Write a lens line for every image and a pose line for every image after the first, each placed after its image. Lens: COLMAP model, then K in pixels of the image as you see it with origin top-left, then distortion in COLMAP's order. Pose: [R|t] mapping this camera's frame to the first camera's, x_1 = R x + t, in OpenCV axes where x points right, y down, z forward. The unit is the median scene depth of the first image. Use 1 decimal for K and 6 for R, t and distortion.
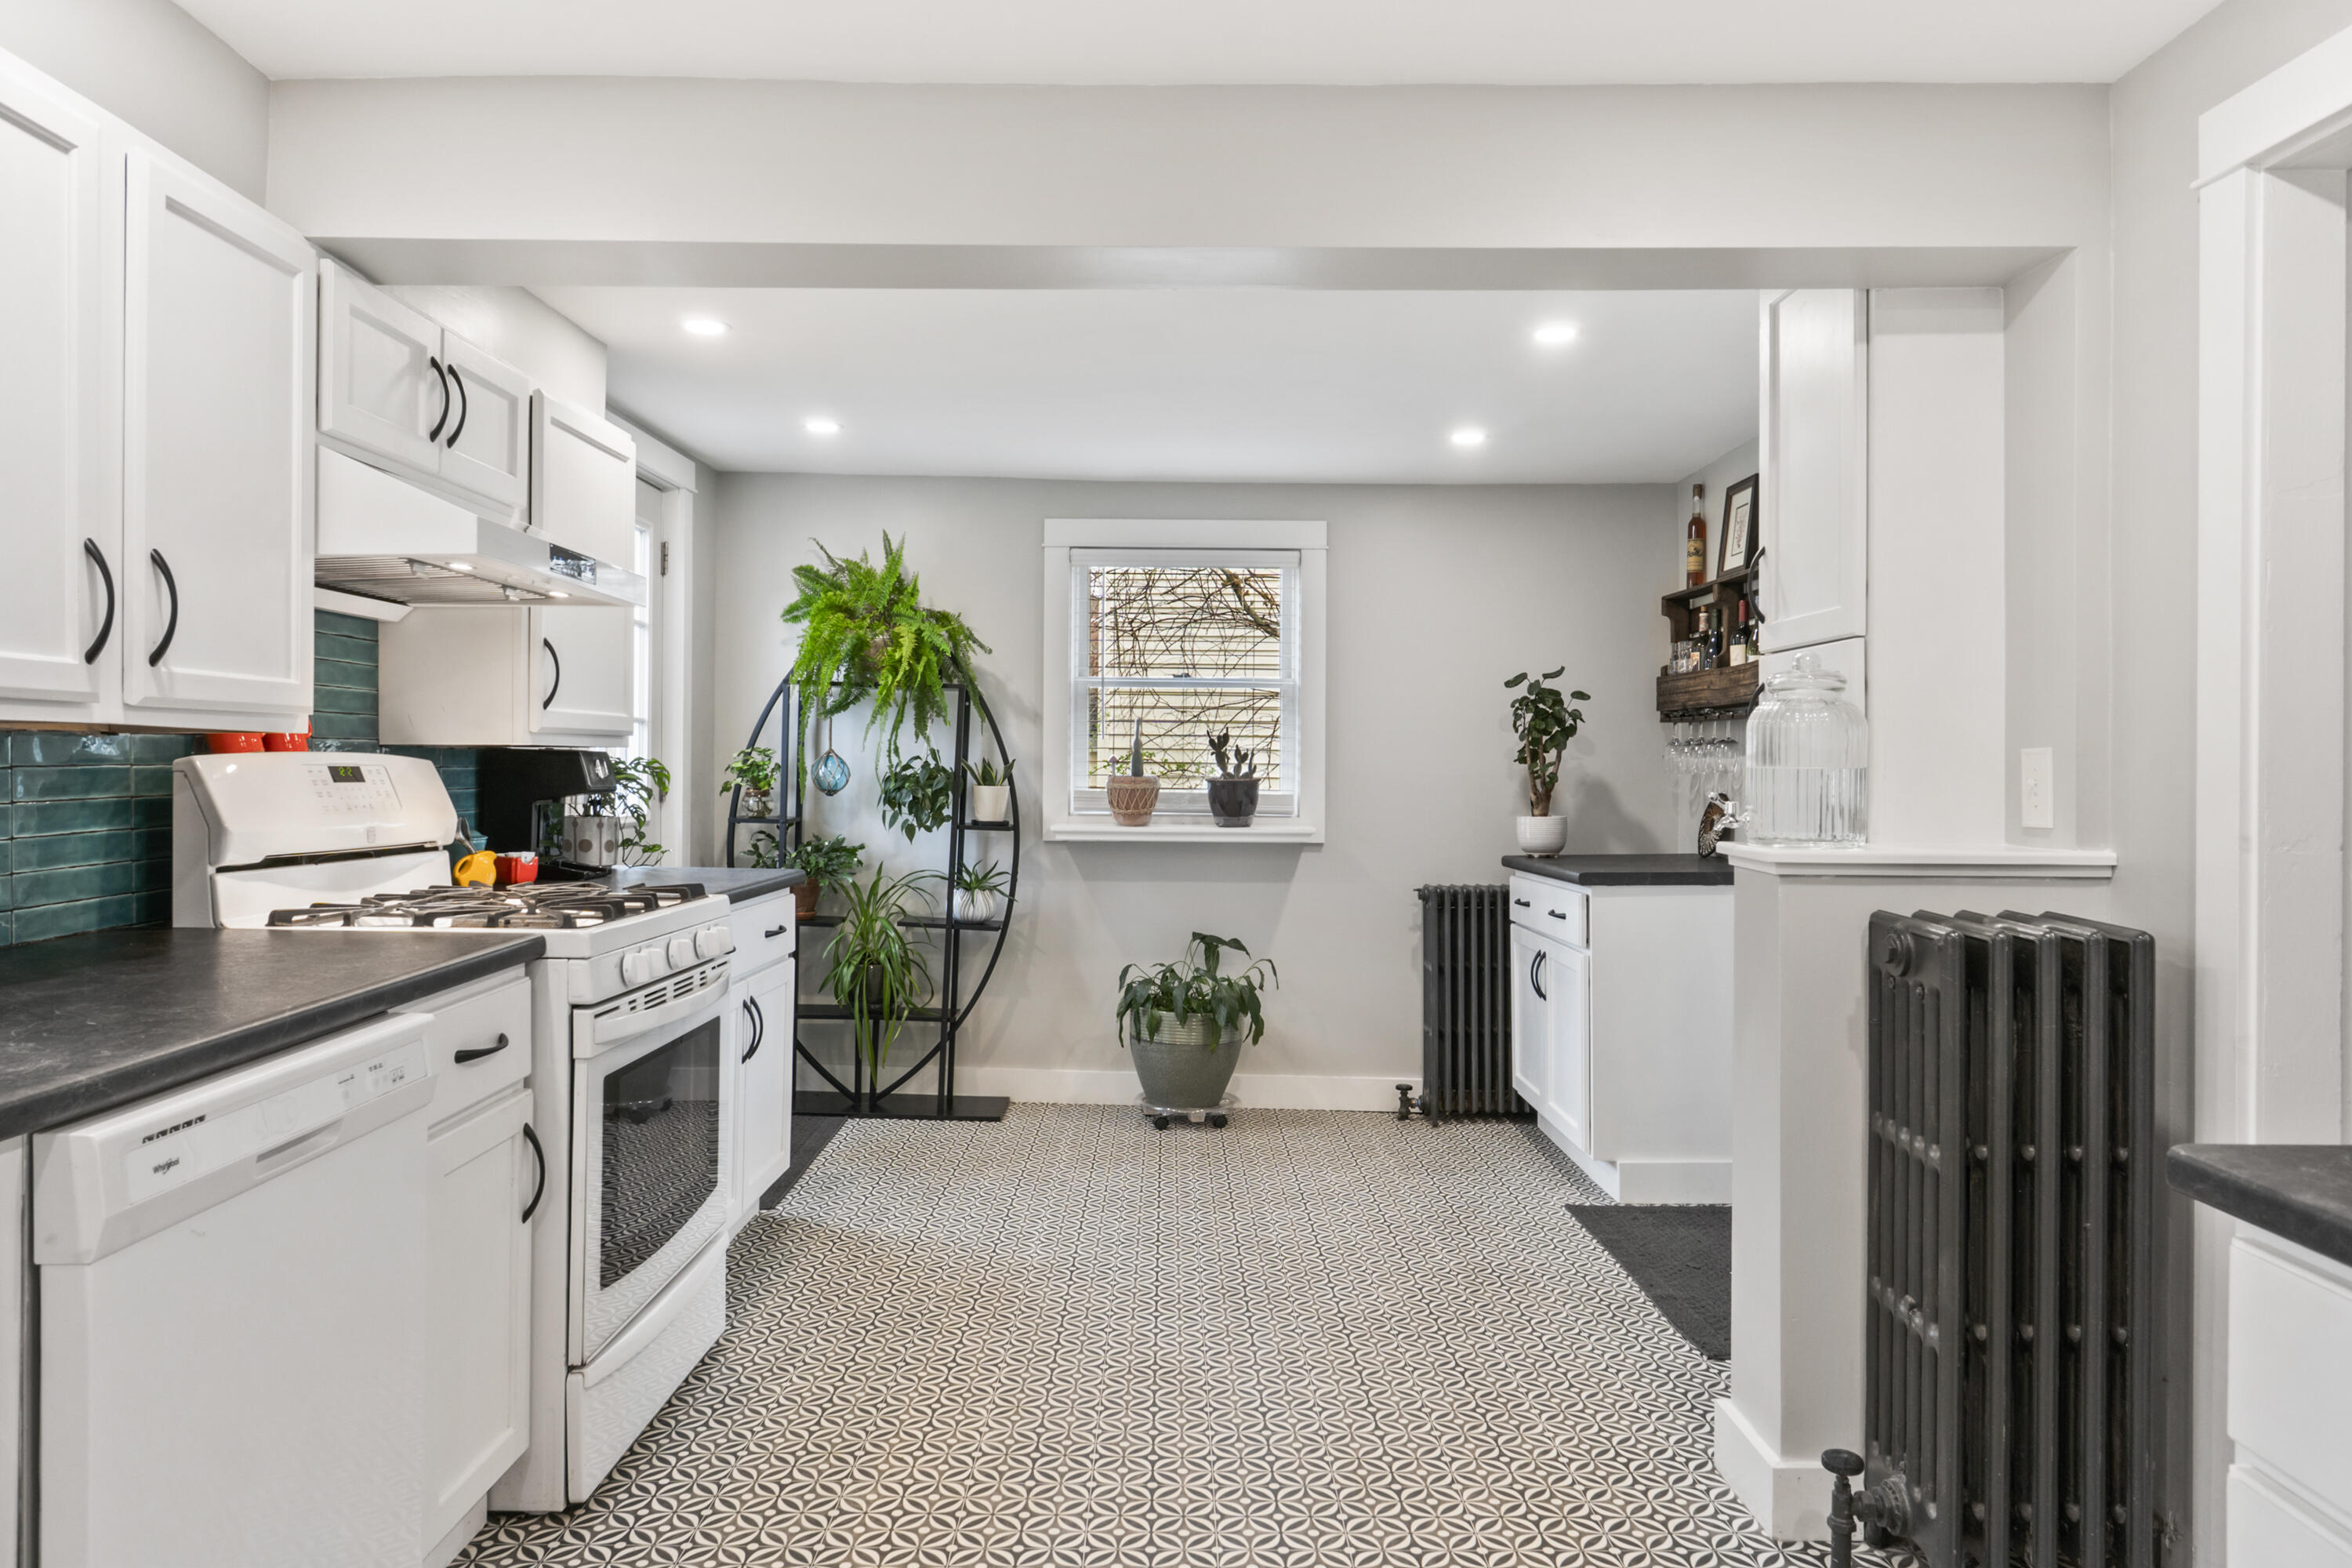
lens RADIAL K [[1659.2, 0, 1172.3], [0, 1659.2, 776.8], [0, 0, 1]] dist [0.004698, 0.000265]
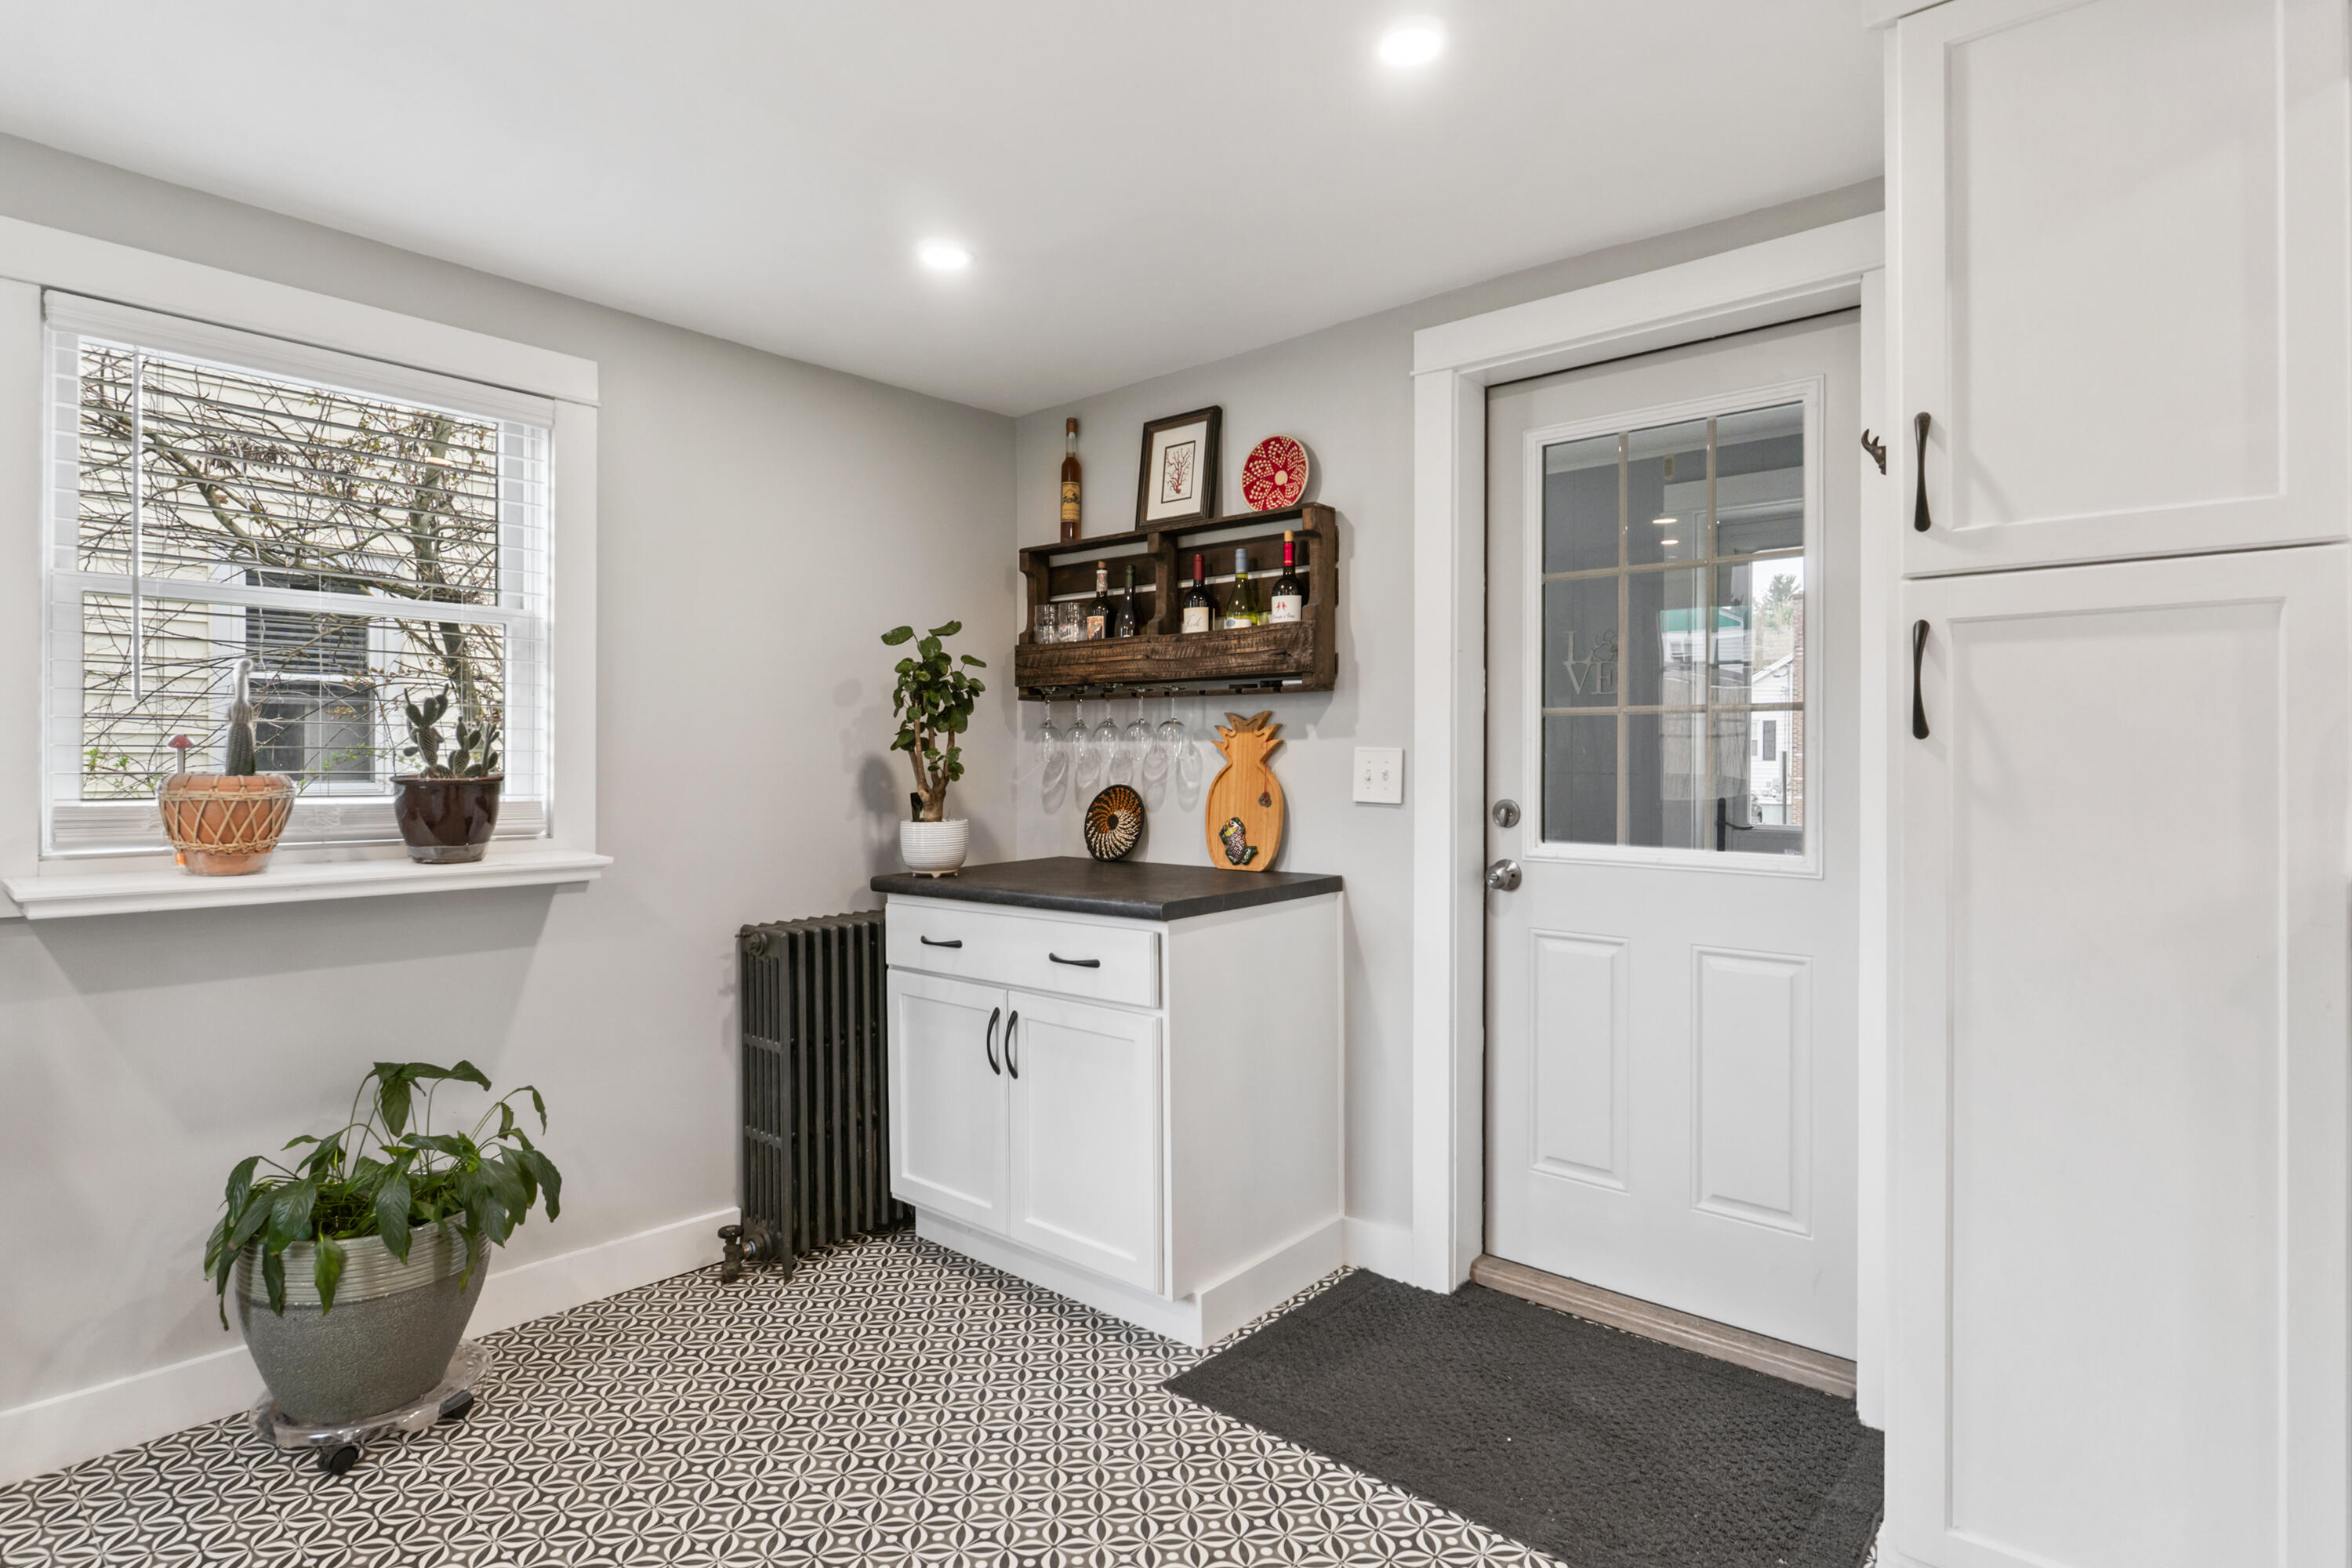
lens RADIAL K [[1210.2, 0, 1187.4], [0, 1210.2, 772.0], [0, 0, 1]] dist [-0.005008, -0.000675]
pose [[0.640356, -0.013262, 0.767964, -0.117301], [0.007043, 0.999910, 0.011395, -0.003296], [-0.768046, -0.001888, 0.640392, 0.551207]]
